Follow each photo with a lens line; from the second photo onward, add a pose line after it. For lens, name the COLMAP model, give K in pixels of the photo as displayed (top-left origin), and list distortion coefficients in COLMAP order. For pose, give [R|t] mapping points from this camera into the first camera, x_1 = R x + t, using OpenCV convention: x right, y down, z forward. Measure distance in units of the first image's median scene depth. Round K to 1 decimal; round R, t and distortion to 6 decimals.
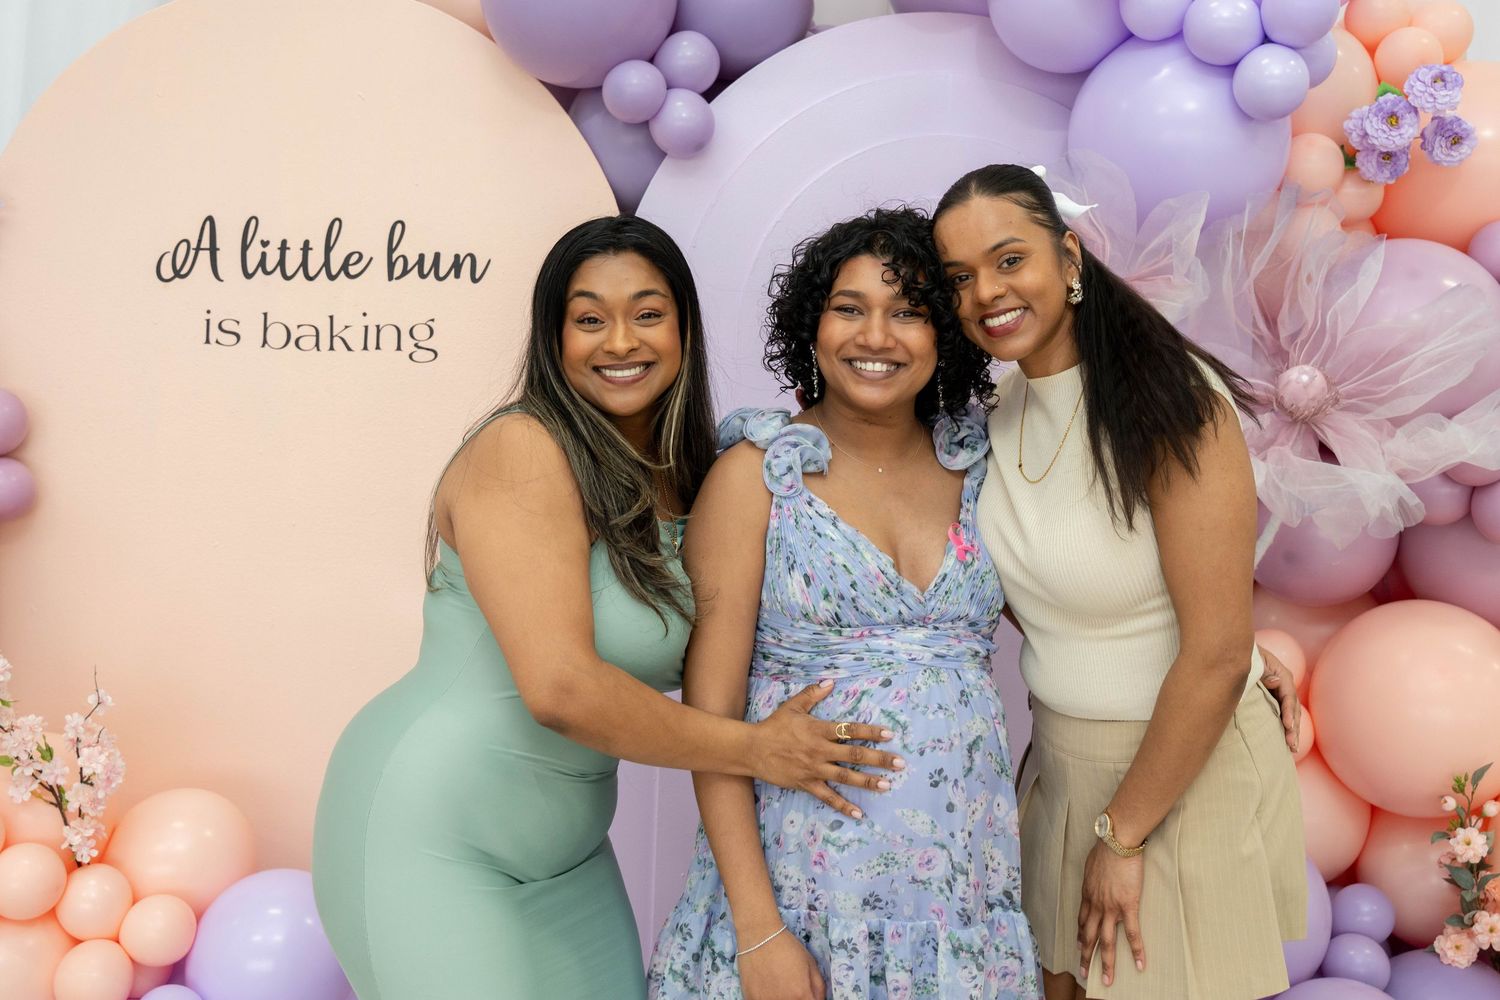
lens RADIAL K [[1720.0, 0, 749.2], [0, 1720.0, 468.1], [0, 0, 1]] dist [-0.038178, 0.109165]
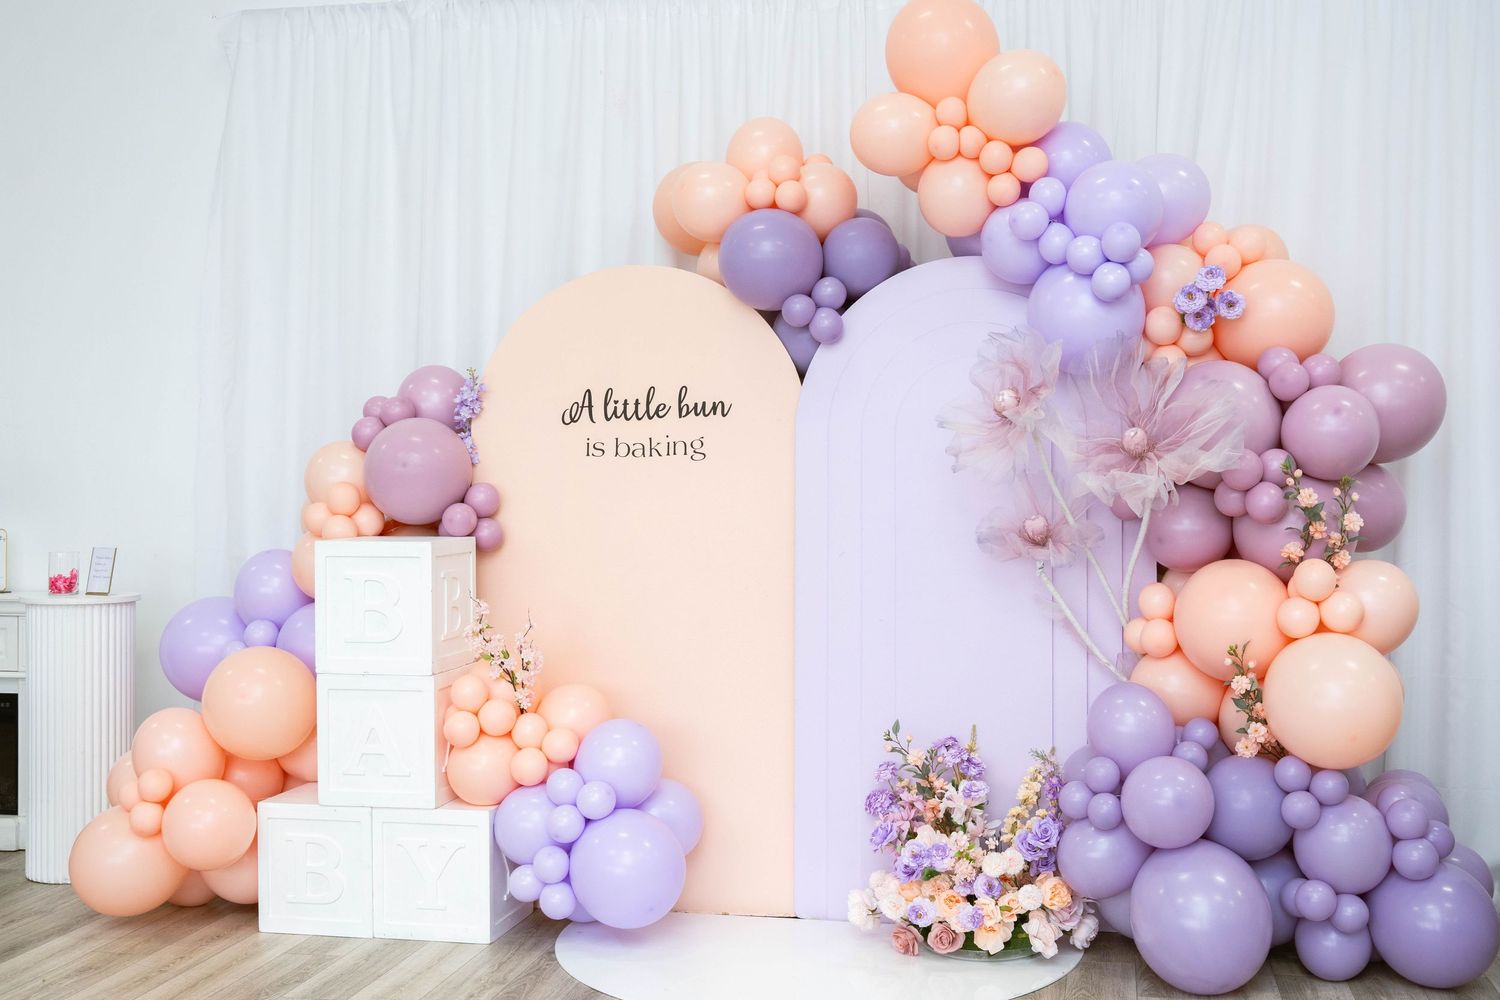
lens RADIAL K [[1740.1, 0, 838.8], [0, 1740.1, 499.0], [0, 0, 1]] dist [-0.038104, -0.010549]
pose [[0.976162, -0.046268, -0.212053, 0.370671], [0.021712, 0.992930, -0.116698, 0.210954], [0.215953, 0.109312, 0.970265, -0.823088]]
